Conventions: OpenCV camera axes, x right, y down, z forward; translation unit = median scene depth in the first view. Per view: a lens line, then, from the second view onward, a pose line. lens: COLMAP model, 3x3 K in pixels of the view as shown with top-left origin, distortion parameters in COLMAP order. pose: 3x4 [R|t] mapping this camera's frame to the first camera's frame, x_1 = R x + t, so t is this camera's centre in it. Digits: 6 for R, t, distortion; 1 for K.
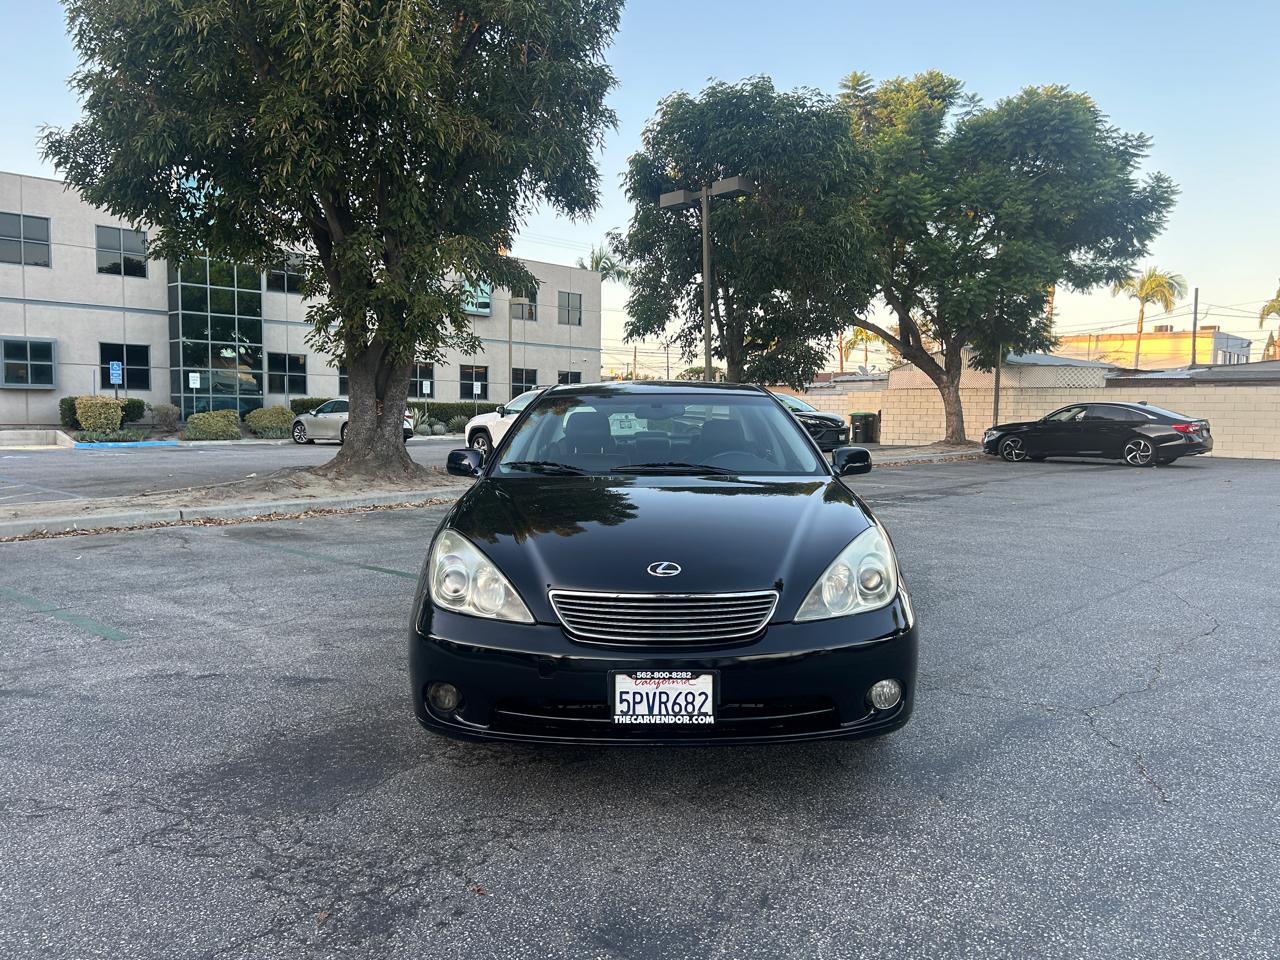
lens RADIAL K [[957.4, 0, 639.4], [0, 957.4, 488.4], [0, 0, 1]] dist [0.029914, -0.033581]
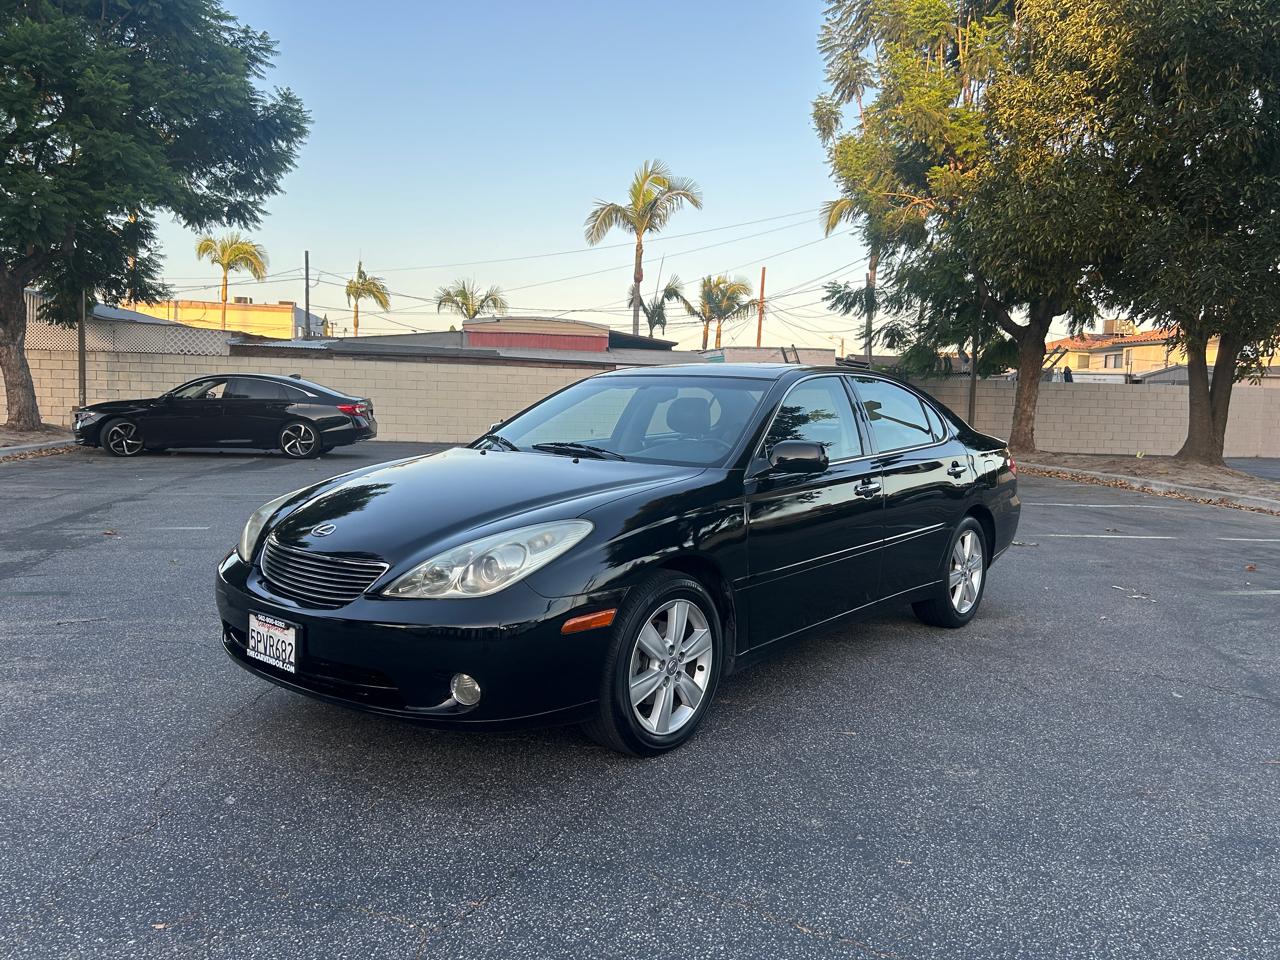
lens RADIAL K [[966.7, 0, 640.0], [0, 966.7, 480.0], [0, 0, 1]] dist [0.037135, -0.033033]
pose [[0.624785, -0.057520, 0.778675, 0.067861], [0.043486, 0.998298, 0.038851, -0.020497], [-0.779585, 0.009588, 0.626223, 0.252284]]
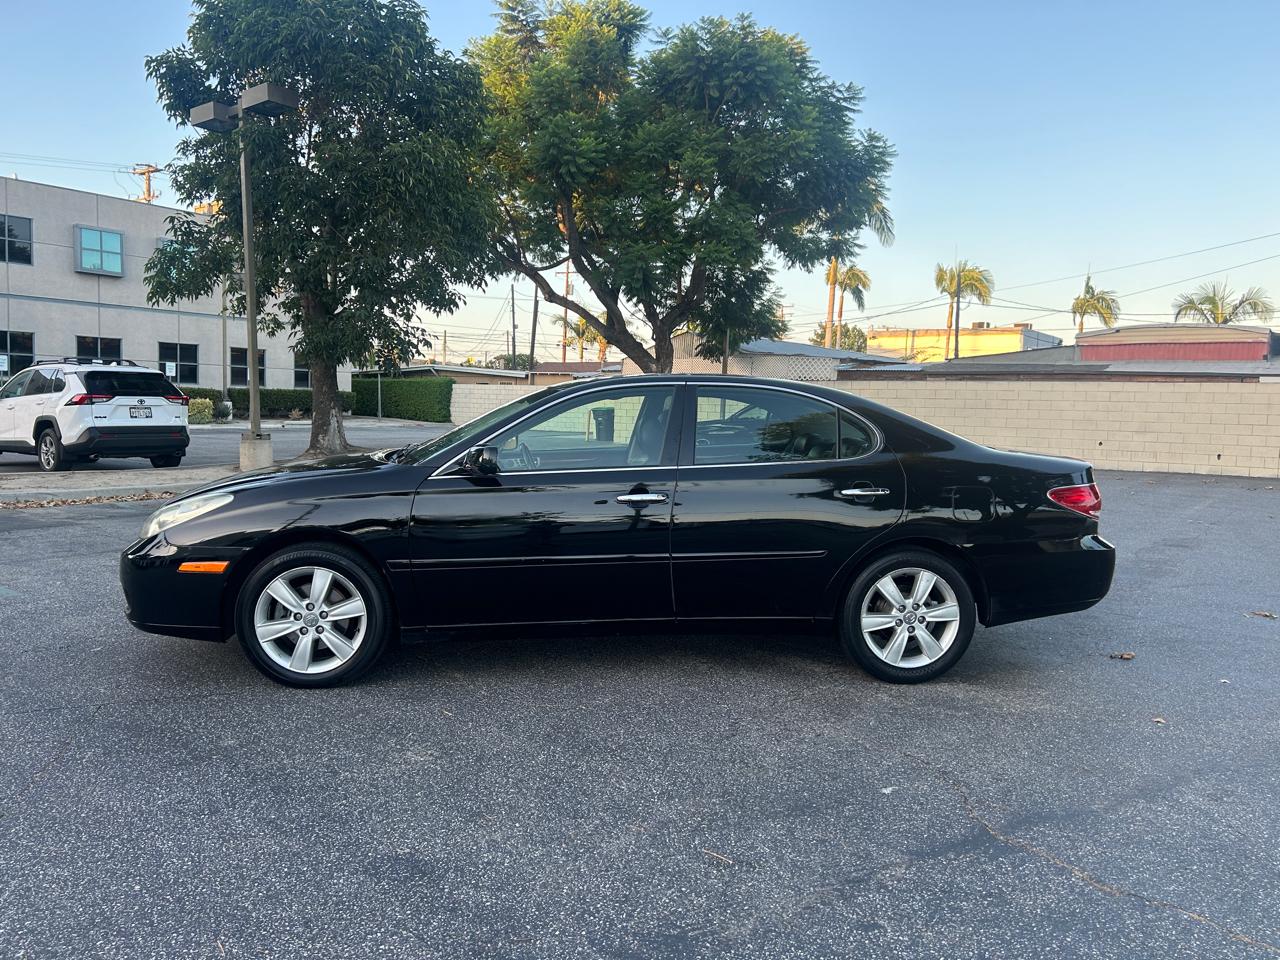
lens RADIAL K [[966.7, 0, 640.0], [0, 966.7, 480.0], [0, 0, 1]] dist [0.037135, -0.033033]
pose [[0.991641, 0.001836, 0.129014, 0.211457], [-0.001648, 0.999997, -0.001568, -0.013037], [-0.129017, 0.001342, 0.991641, 0.158649]]
